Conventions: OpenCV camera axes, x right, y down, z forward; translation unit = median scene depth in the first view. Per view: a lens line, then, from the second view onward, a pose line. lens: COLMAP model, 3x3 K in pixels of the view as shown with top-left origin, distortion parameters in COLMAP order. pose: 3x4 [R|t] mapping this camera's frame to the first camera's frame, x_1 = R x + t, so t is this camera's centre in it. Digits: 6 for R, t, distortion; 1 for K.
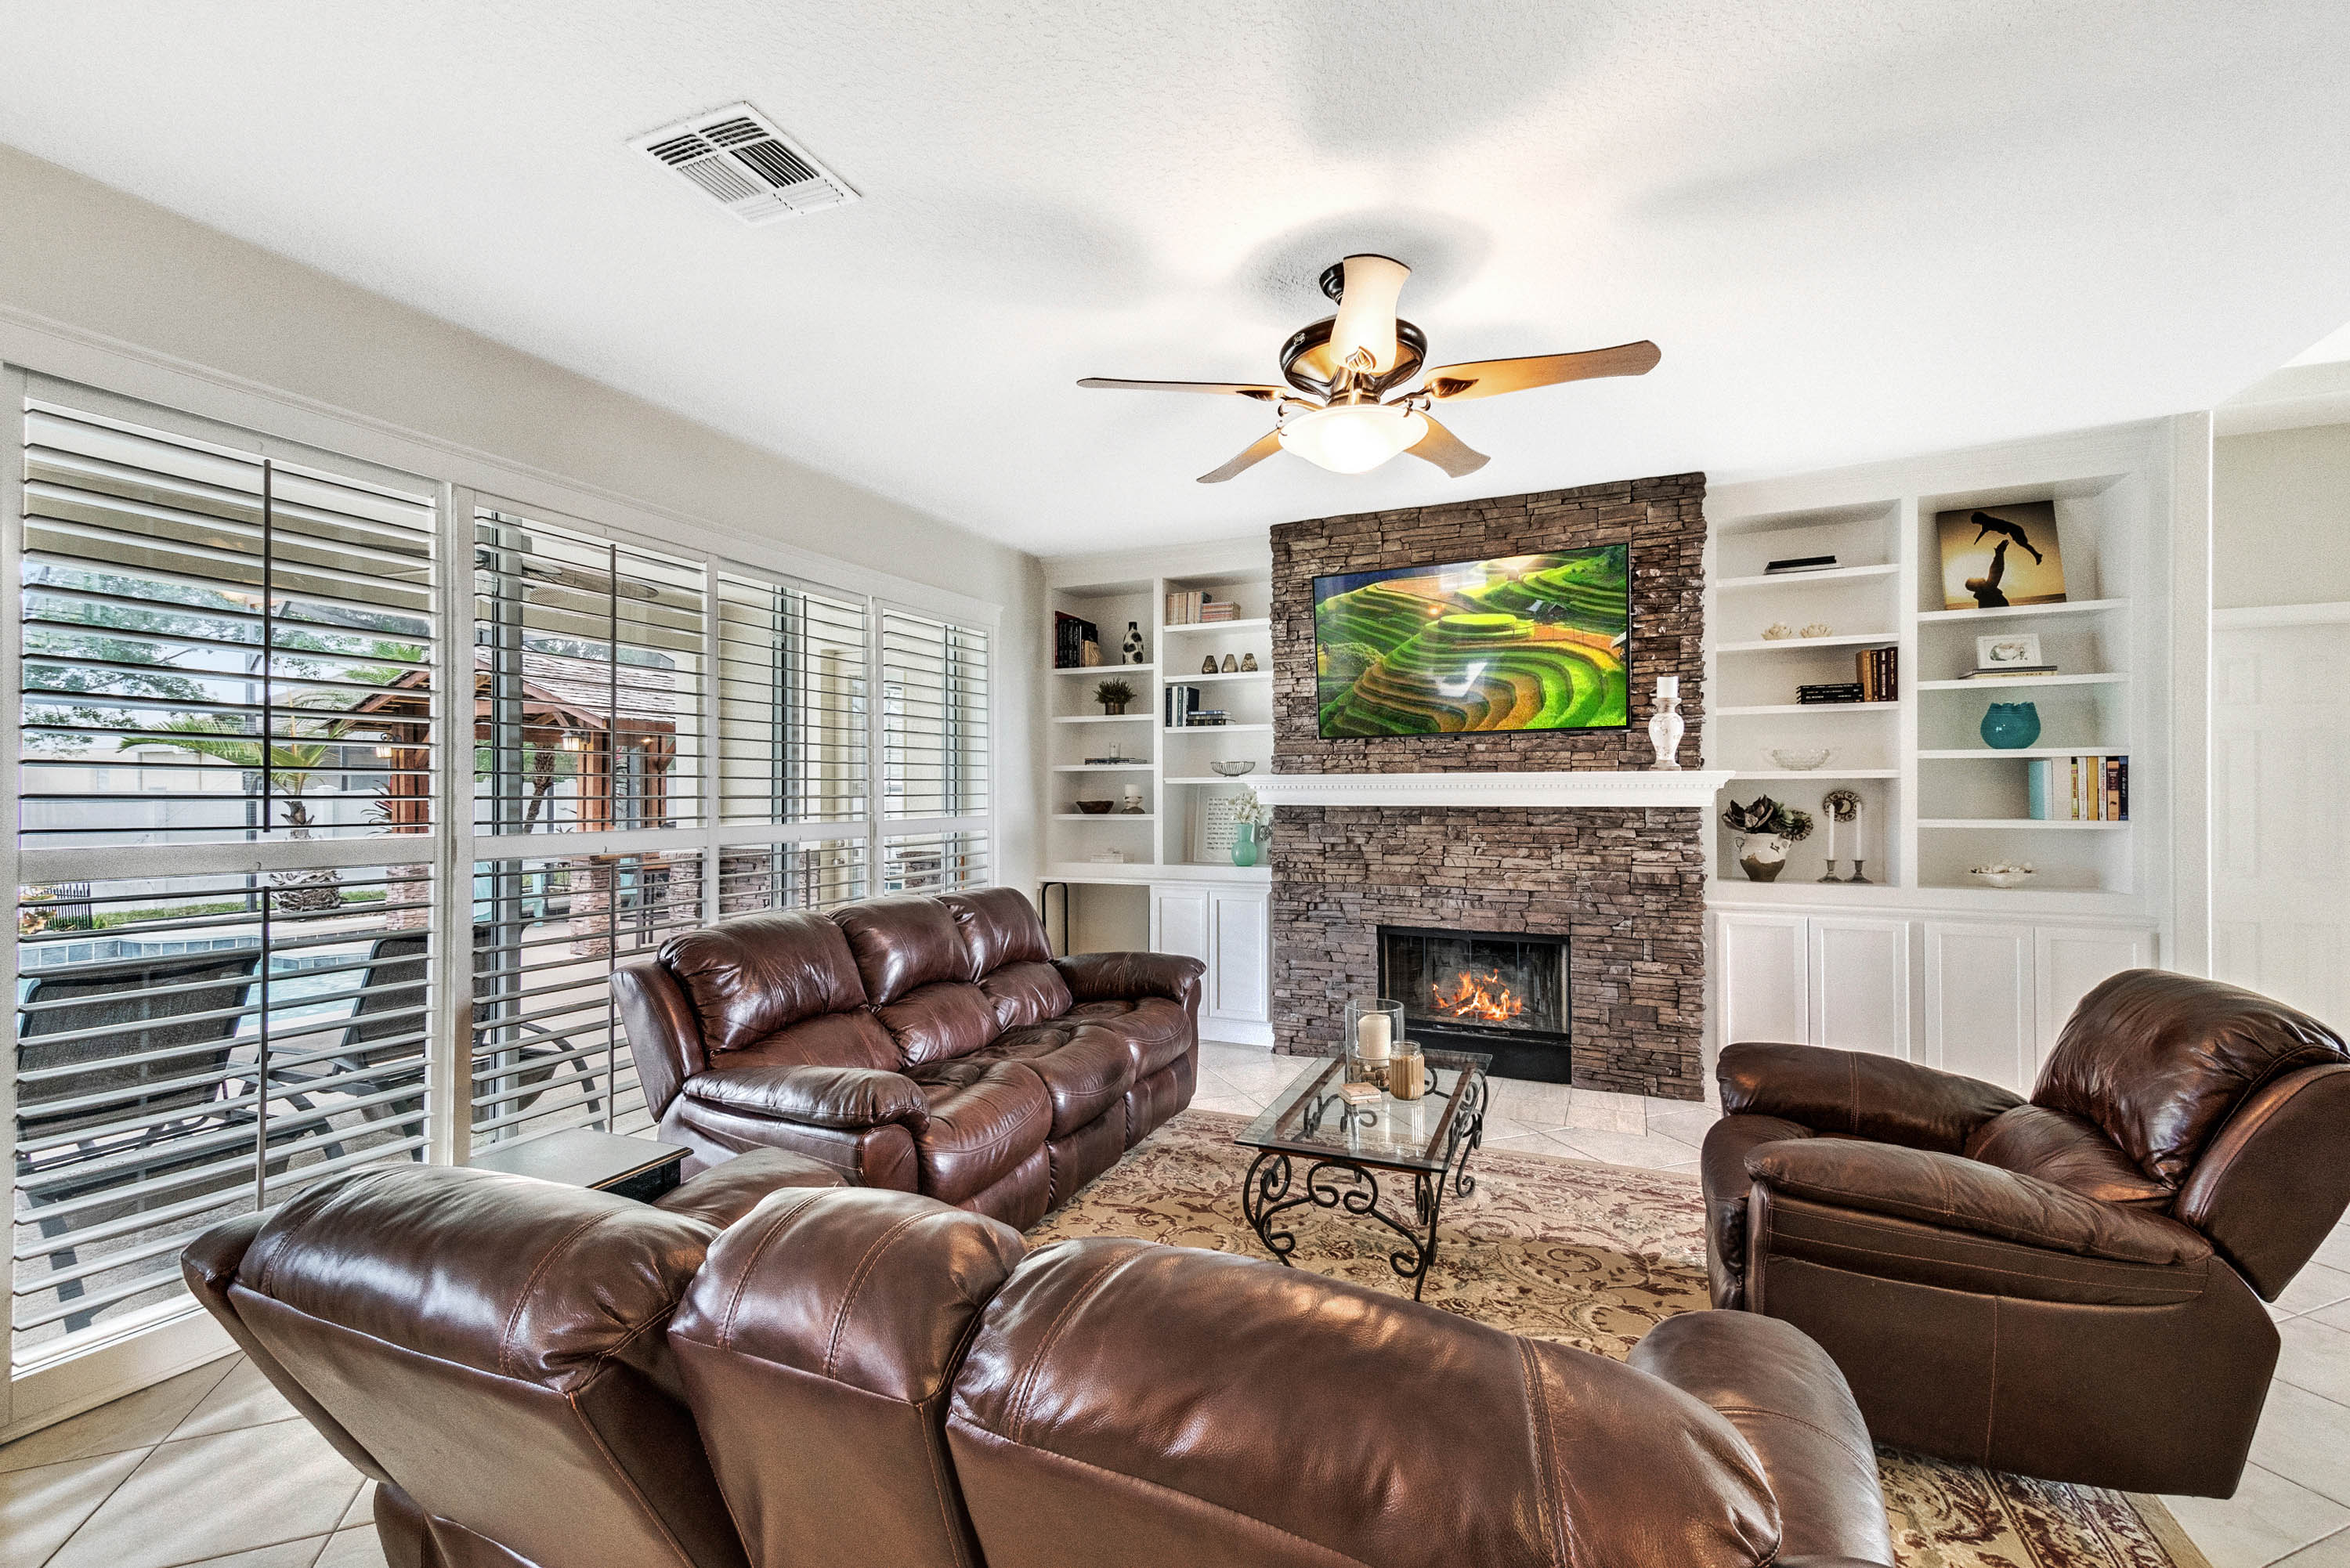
lens RADIAL K [[991.7, 0, 1171.8], [0, 991.7, 795.0], [0, 0, 1]] dist [0.016190, -0.000043]
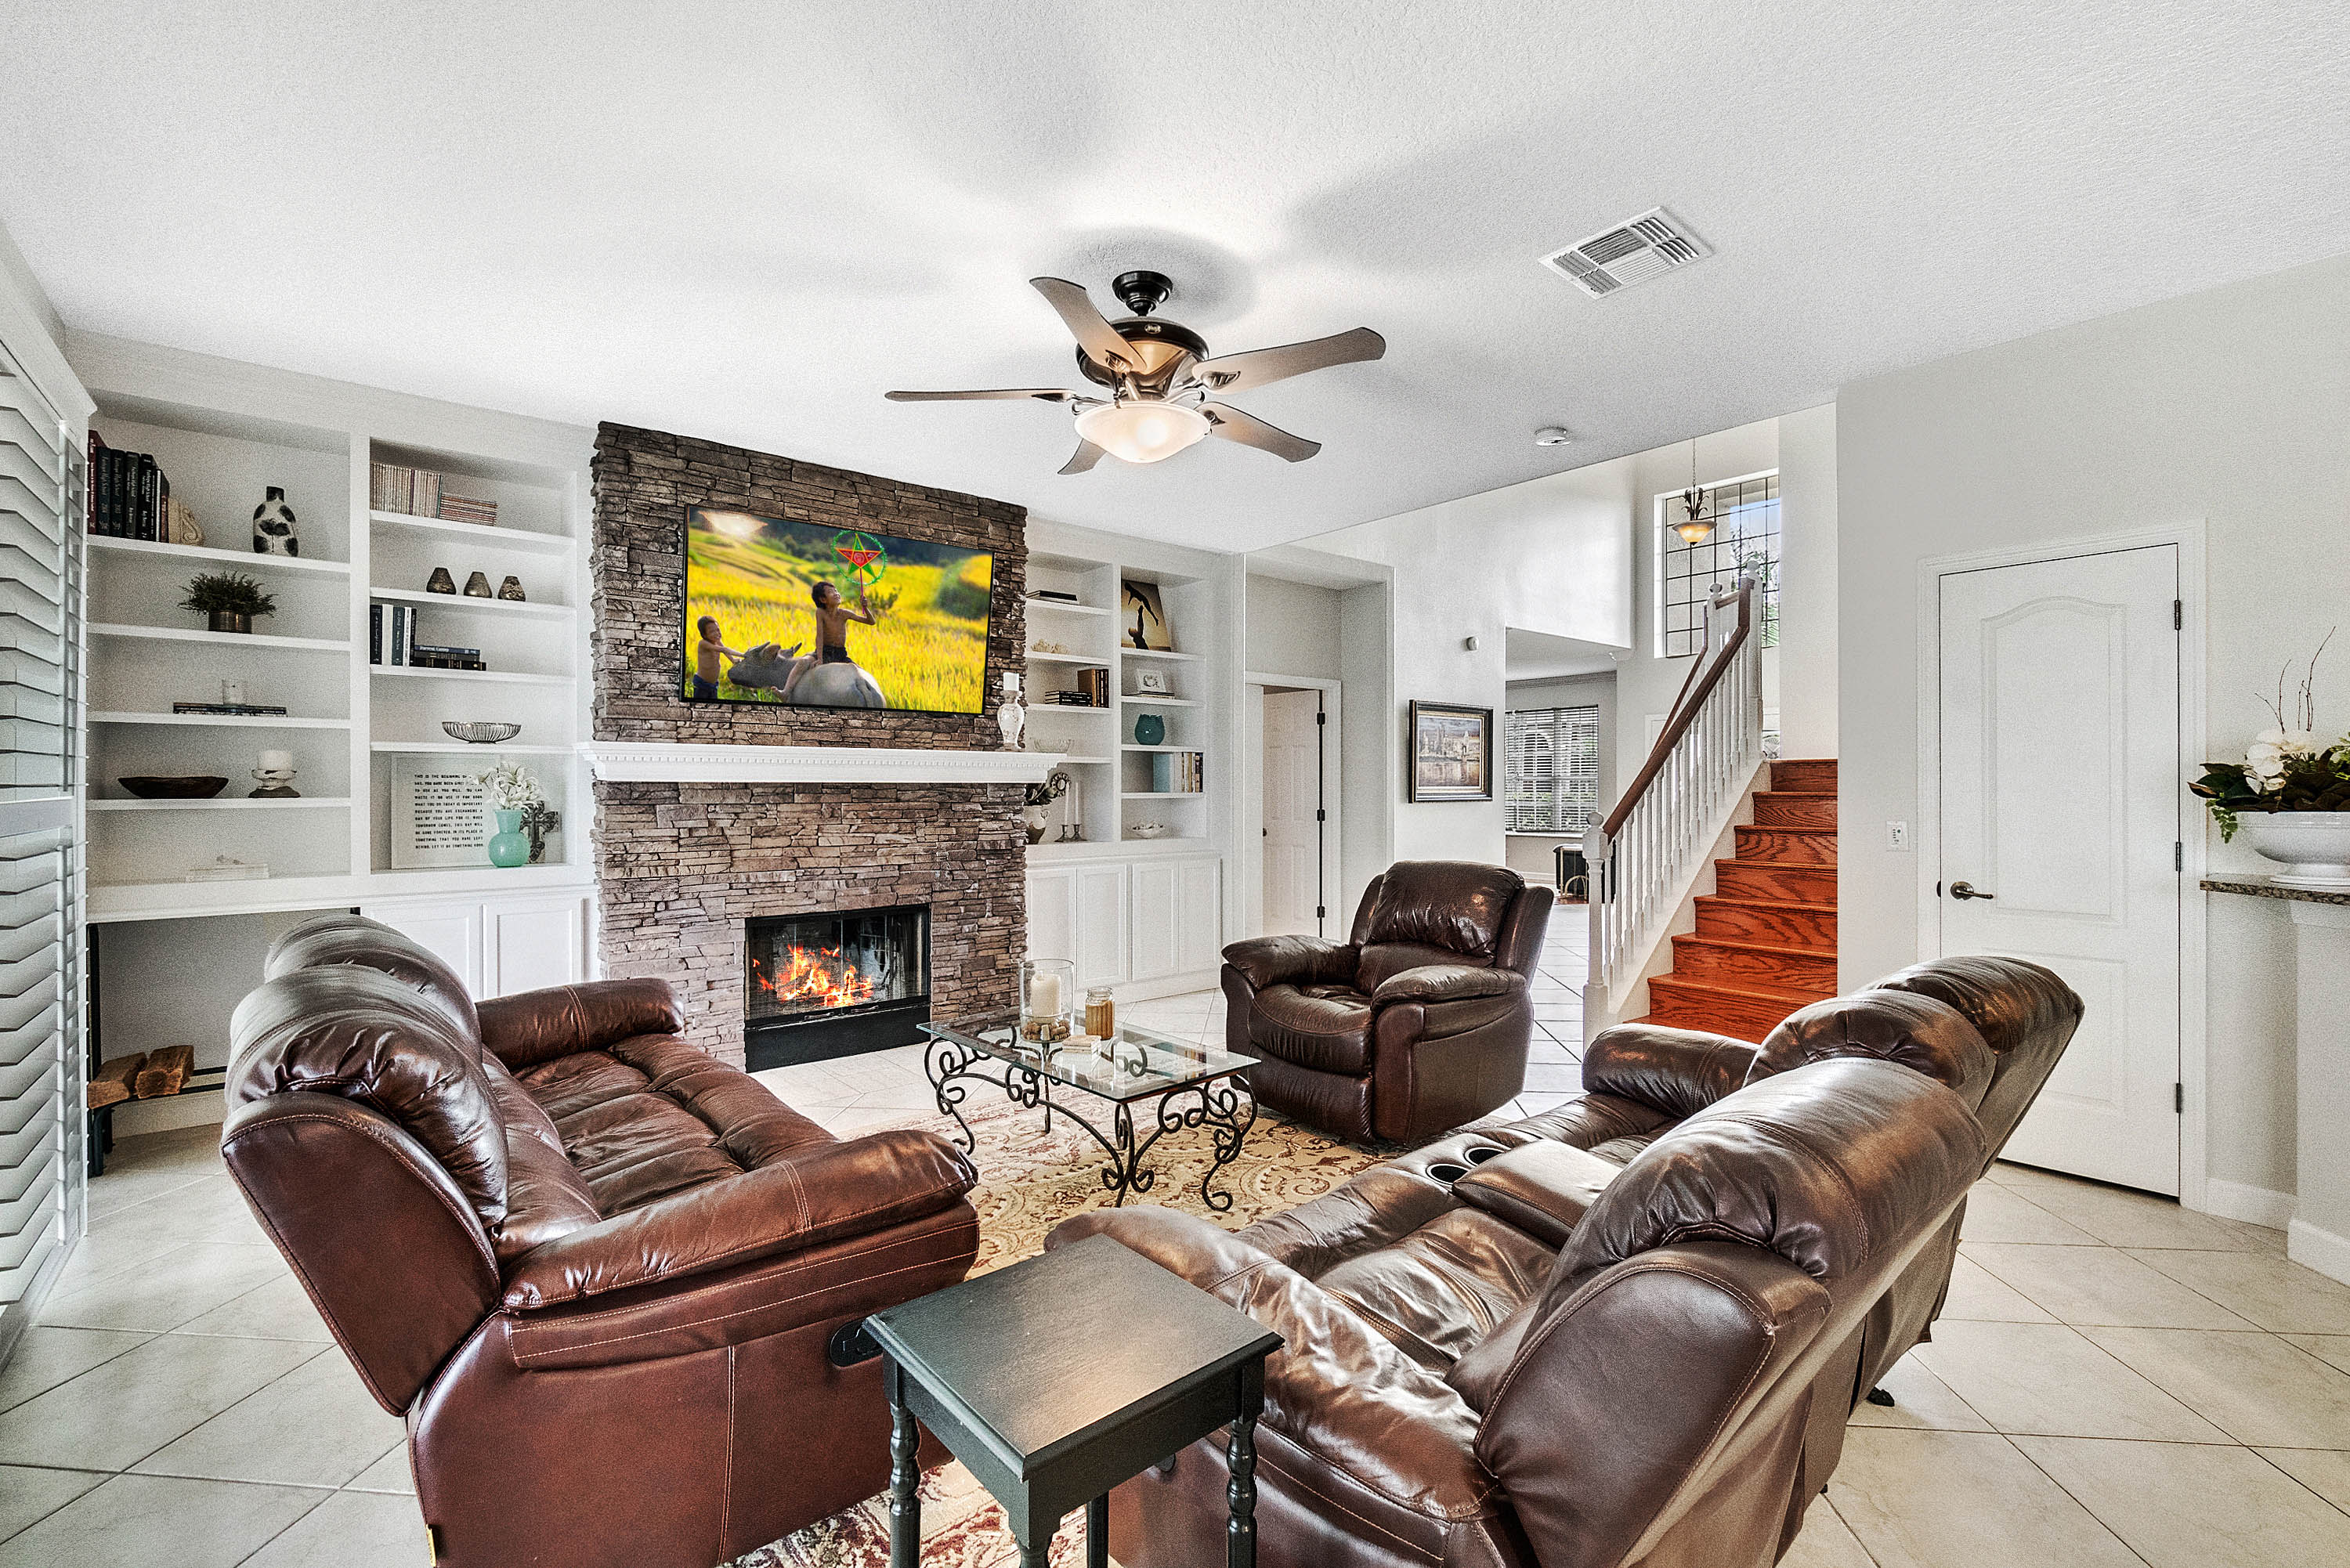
lens RADIAL K [[1013.2, 0, 1173.6], [0, 1013.2, 790.5], [0, 0, 1]] dist [-0.013854, 0.000202]
pose [[0.423879, -0.000400, 0.905719, -0.475022], [0.001581, 0.999999, -0.000299, 0.020180], [-0.905717, 0.001559, 0.423879, 0.296275]]
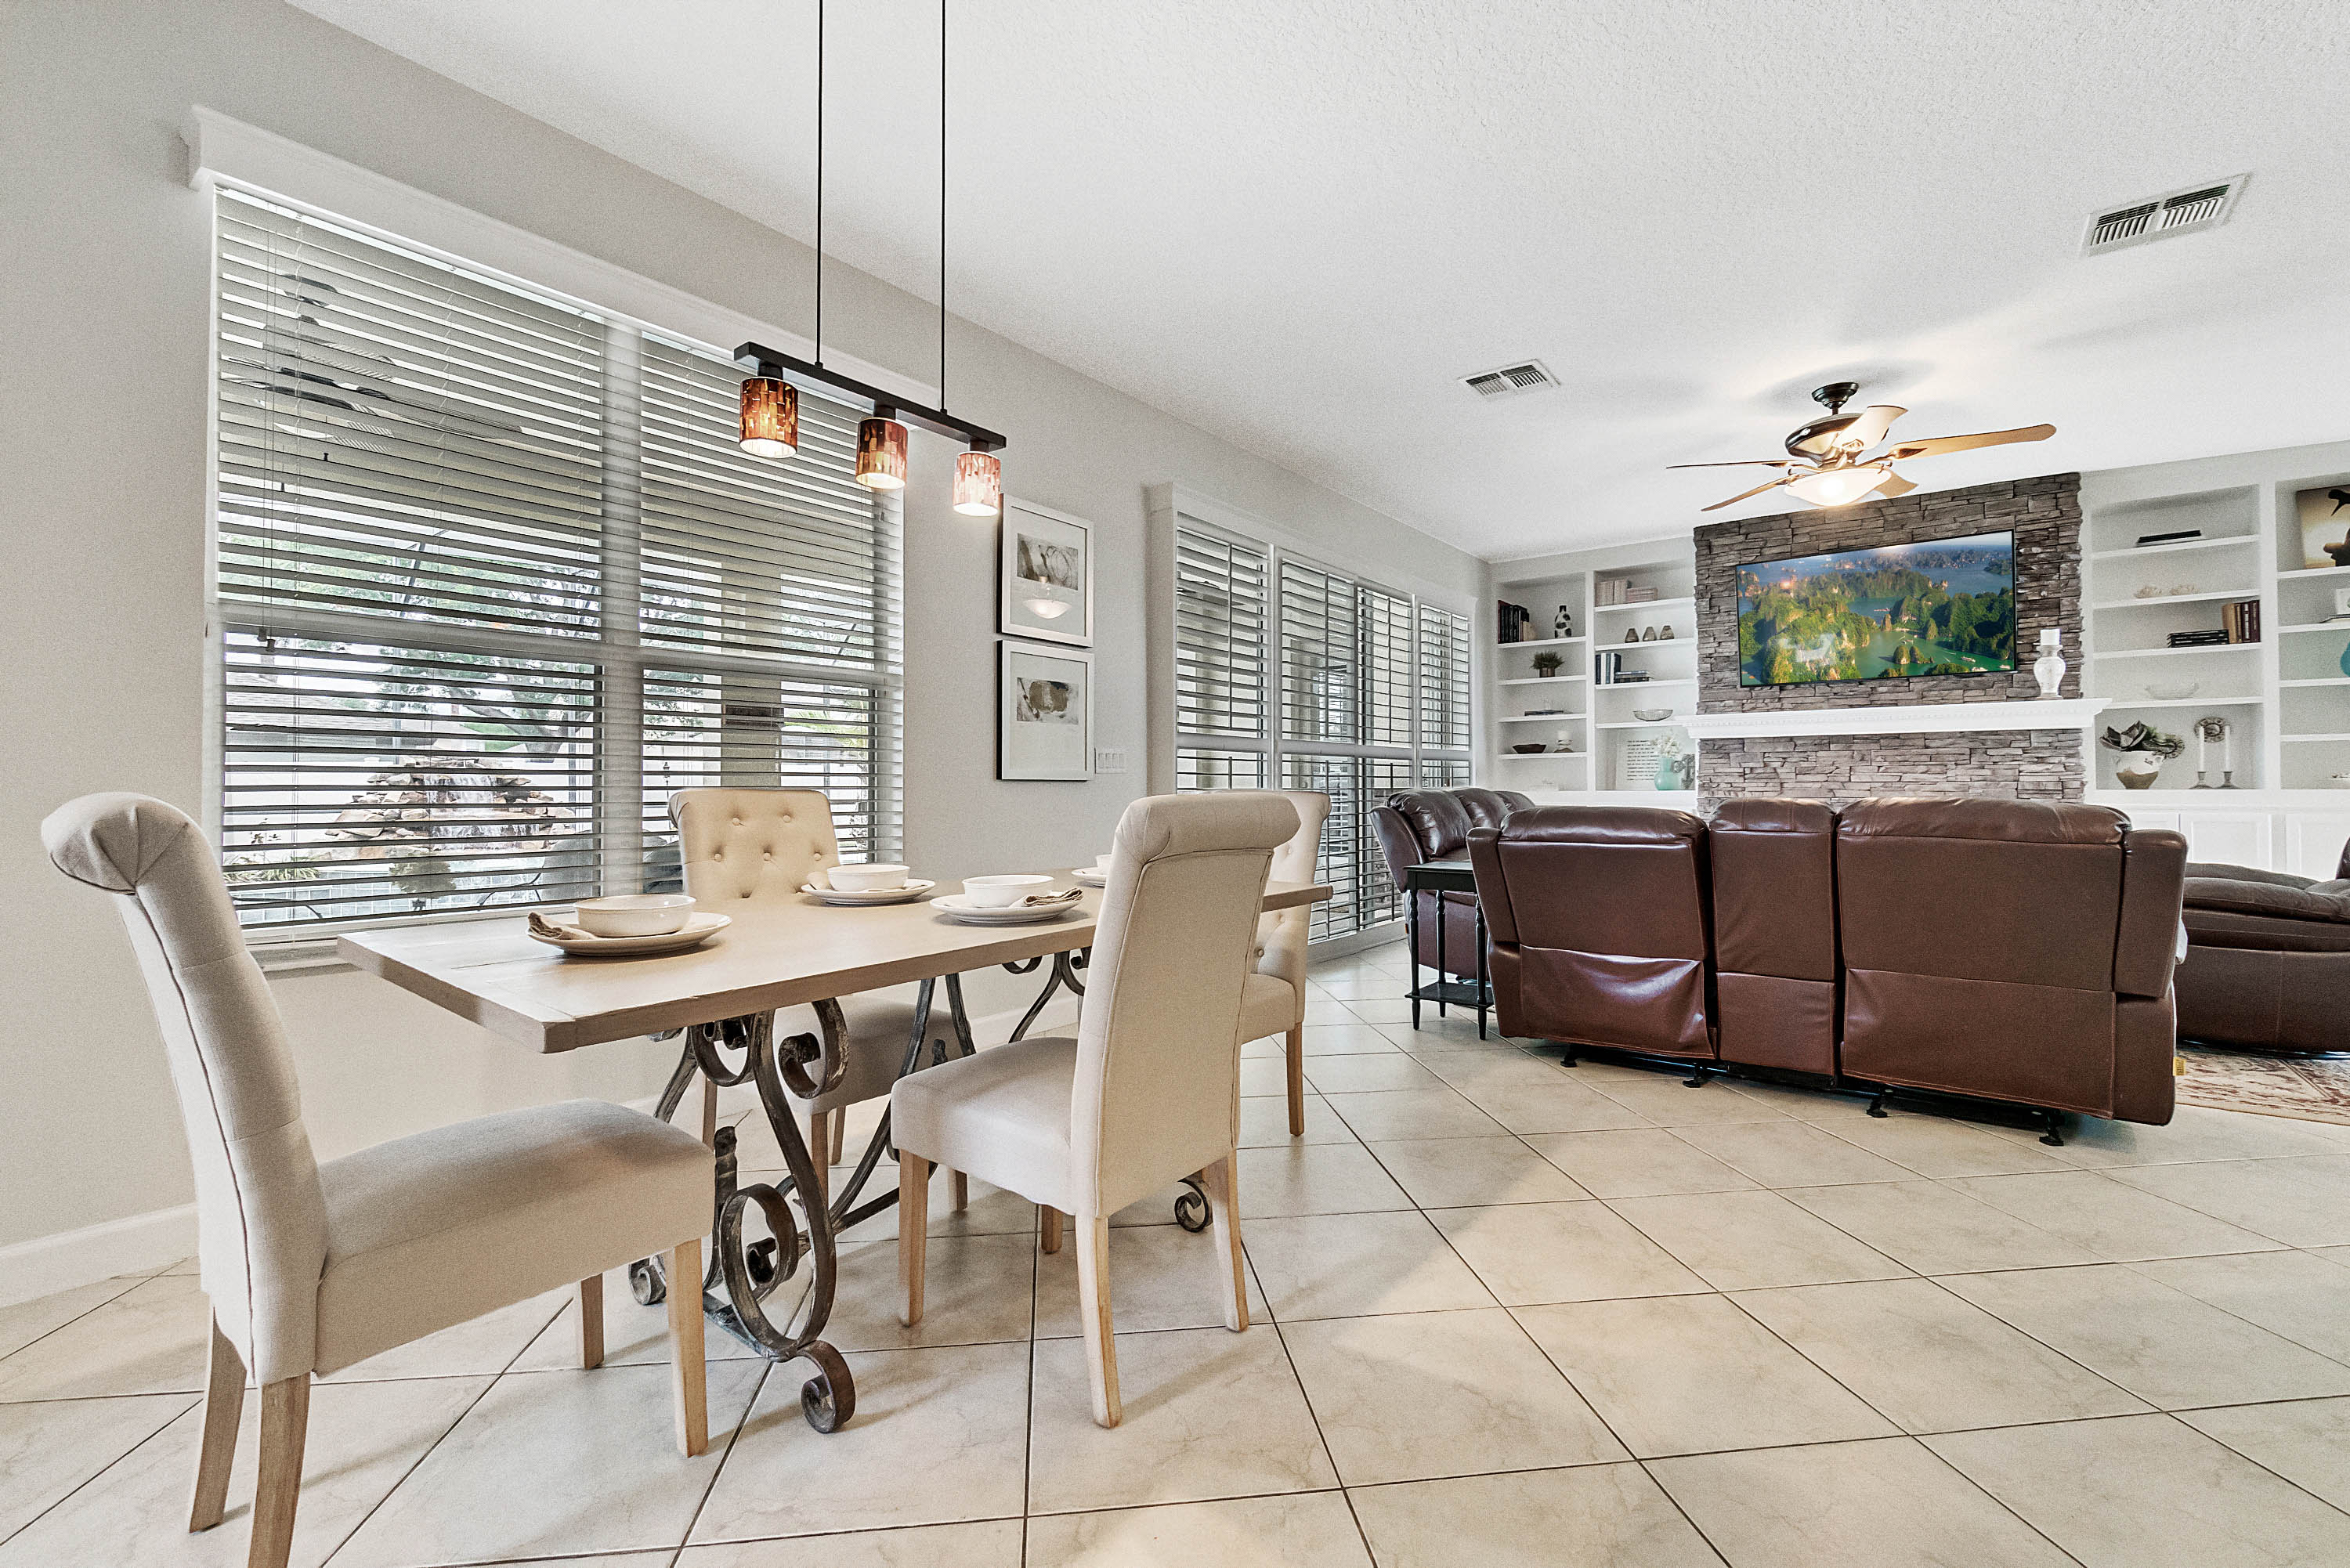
lens RADIAL K [[999.8, 0, 1172.4], [0, 999.8, 775.4], [0, 0, 1]] dist [-0.010727, 0.000408]
pose [[0.970702, -0.003727, -0.240256, -0.288025], [0.000799, 0.999924, -0.012283, 0.082298], [0.240283, 0.011731, 0.970632, -0.501823]]
